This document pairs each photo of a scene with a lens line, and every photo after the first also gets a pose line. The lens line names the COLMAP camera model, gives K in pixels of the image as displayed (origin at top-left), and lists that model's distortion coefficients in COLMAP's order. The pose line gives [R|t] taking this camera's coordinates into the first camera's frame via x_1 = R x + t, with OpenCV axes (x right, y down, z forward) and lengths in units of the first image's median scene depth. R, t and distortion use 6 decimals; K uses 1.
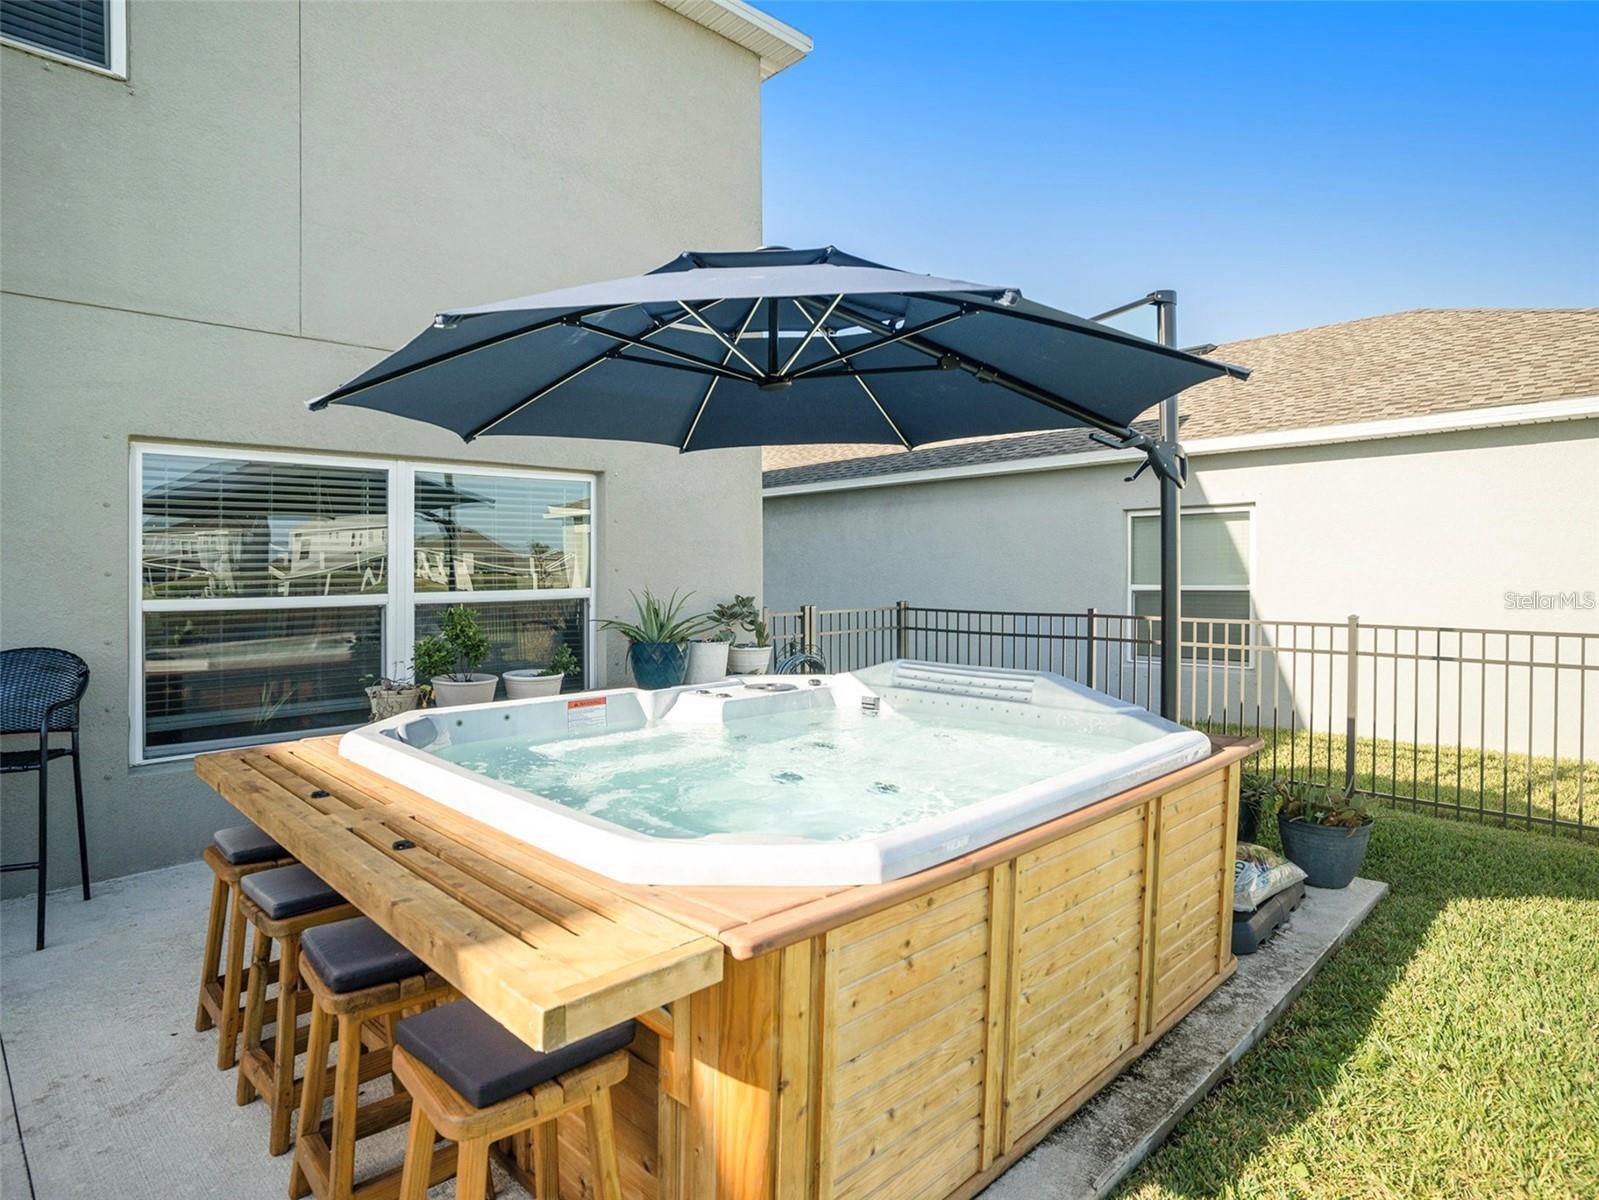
lens RADIAL K [[887.2, 0, 799.5], [0, 887.2, 600.0], [0, 0, 1]] dist [-0.000419, 0.000704]
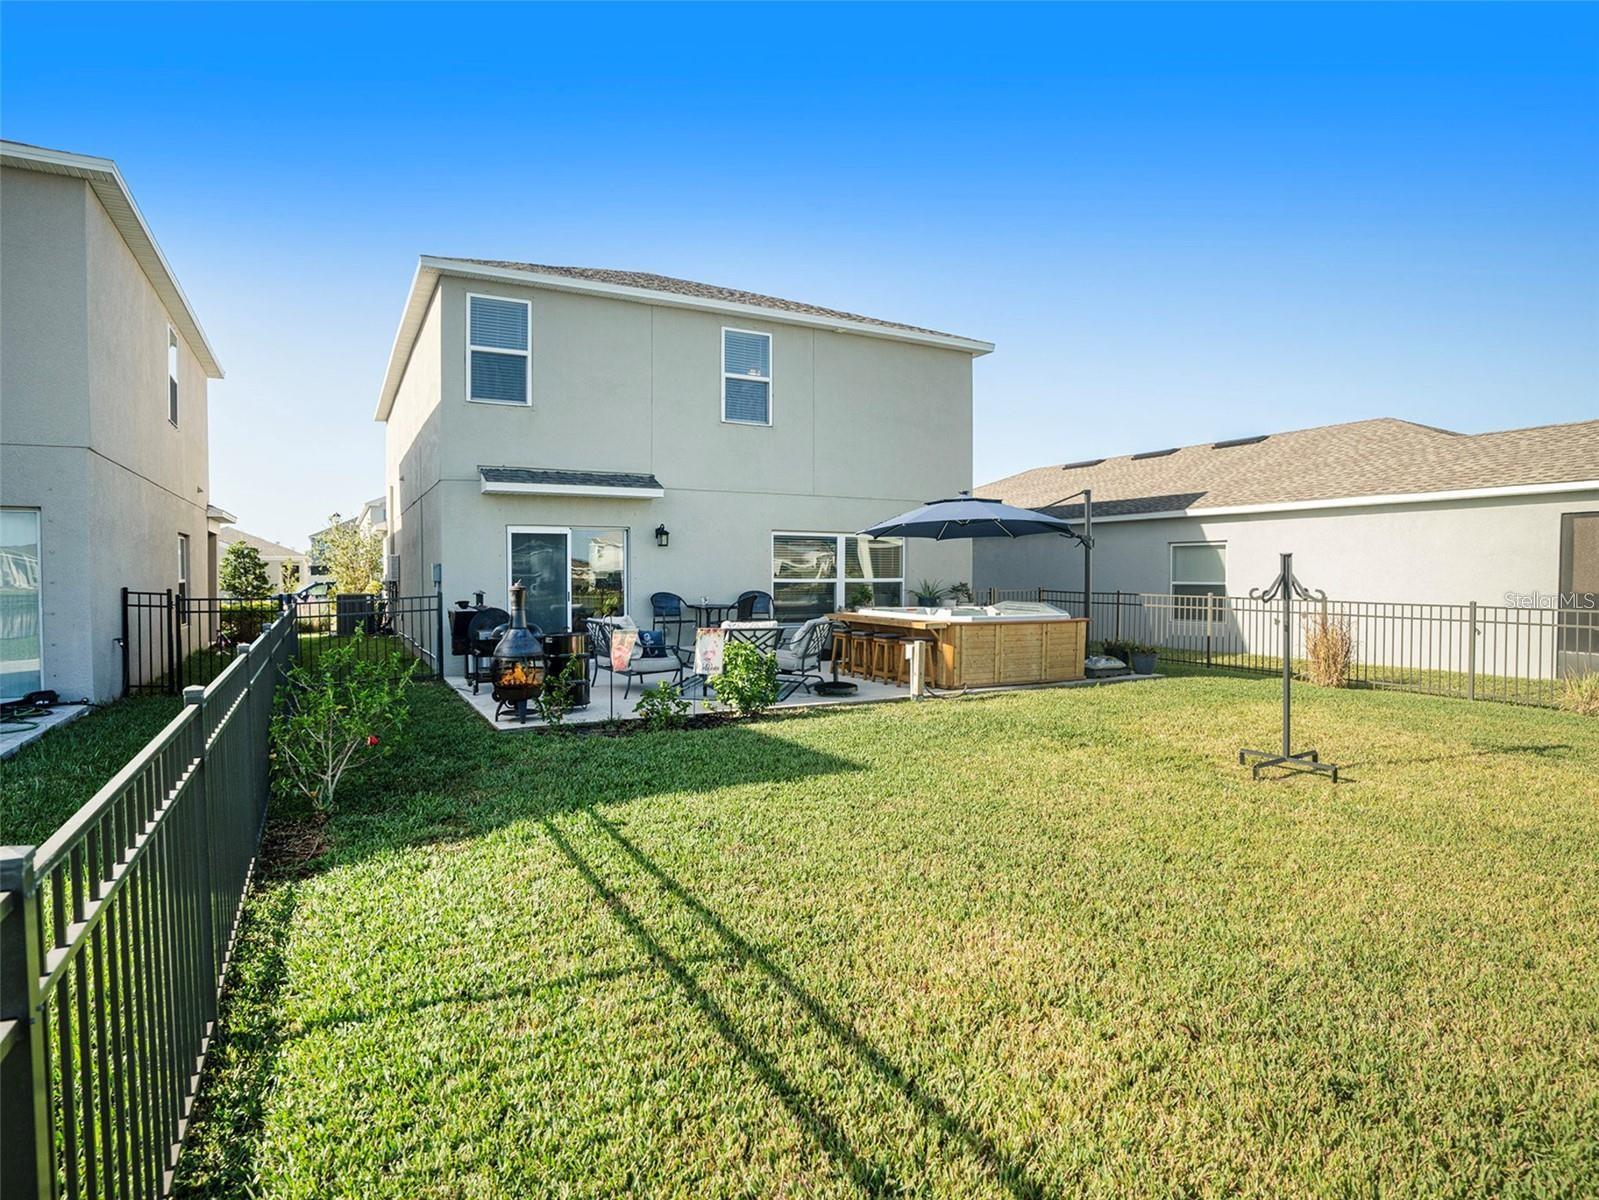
lens RADIAL K [[887.2, 0, 799.5], [0, 887.2, 600.0], [0, 0, 1]] dist [-0.000419, 0.000704]
pose [[0.961815, 0.017782, -0.273121, 0.183971], [-0.018787, 0.999823, -0.001064, 0.058501], [0.273054, 0.006154, 0.961979, -1.581993]]
